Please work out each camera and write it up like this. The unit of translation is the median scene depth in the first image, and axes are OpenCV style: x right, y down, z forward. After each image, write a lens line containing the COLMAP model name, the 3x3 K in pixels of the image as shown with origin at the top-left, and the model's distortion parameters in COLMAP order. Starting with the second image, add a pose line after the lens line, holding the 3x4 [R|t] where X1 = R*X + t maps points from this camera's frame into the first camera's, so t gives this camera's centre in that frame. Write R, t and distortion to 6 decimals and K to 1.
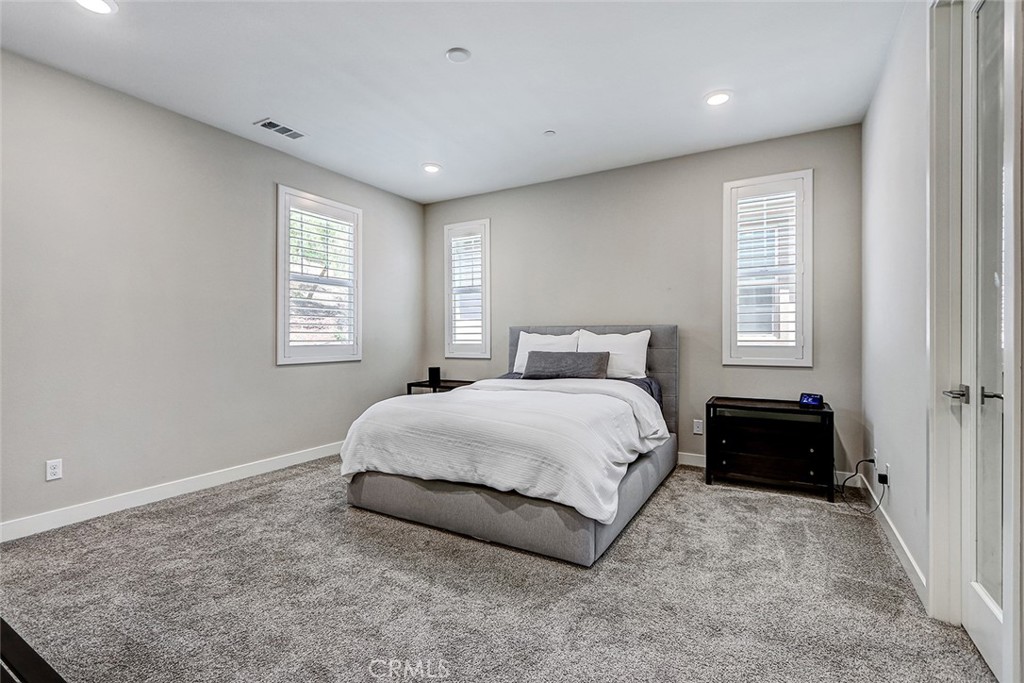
lens RADIAL K [[471.5, 0, 505.3], [0, 471.5, 337.4], [0, 0, 1]] dist [0.003169, -0.000453]
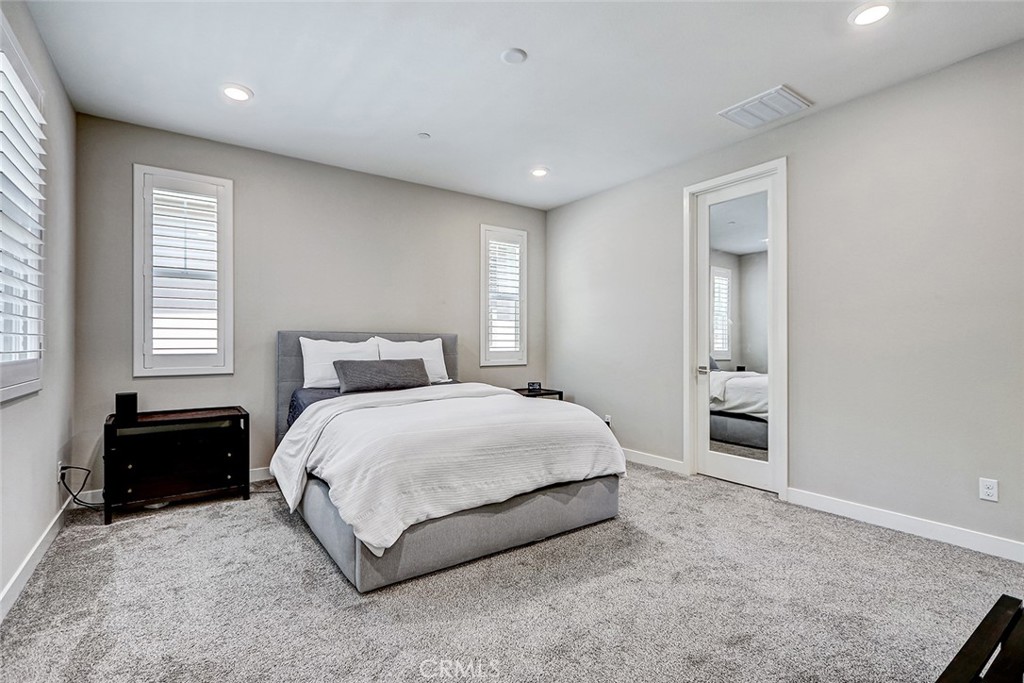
lens RADIAL K [[471.5, 0, 510.4], [0, 471.5, 341.5], [0, 0, 1]] dist [0.003169, -0.000453]
pose [[0.413293, 0.007473, 0.910568, -0.666423], [-0.001351, 0.999970, -0.007594, 0.000633], [-0.910597, 0.001909, 0.413290, 0.410495]]
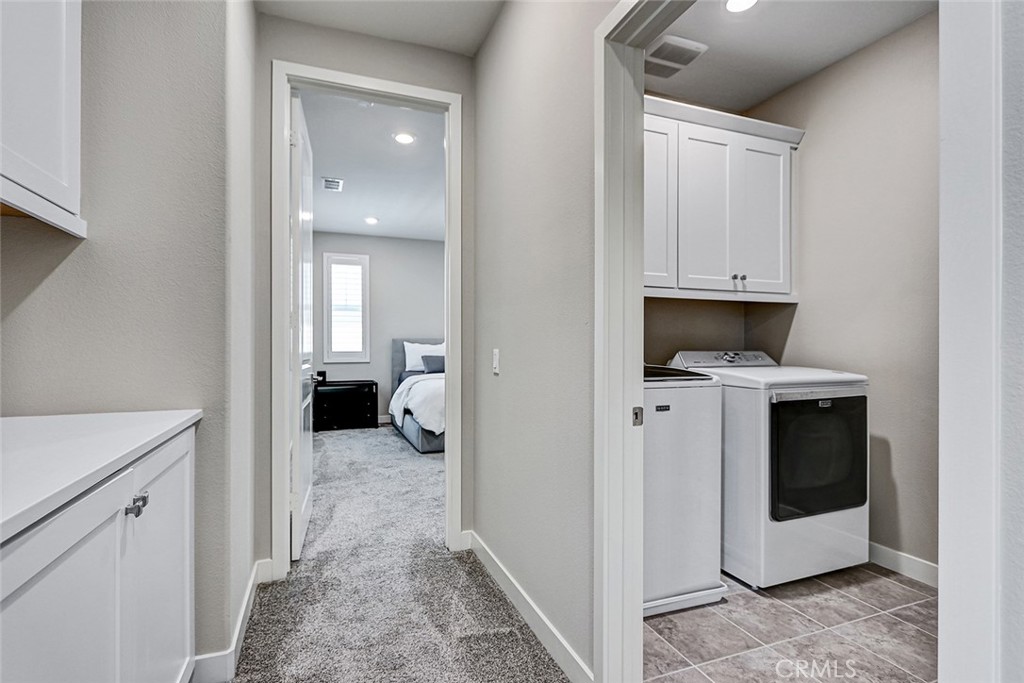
lens RADIAL K [[471.5, 0, 505.5], [0, 471.5, 346.7], [0, 0, 1]] dist [0.003169, -0.000453]
pose [[0.620999, 0.003078, 0.783805, -1.073147], [-0.000665, 0.999994, -0.003400, 0.007402], [-0.783811, 0.001590, 0.620997, -0.144815]]
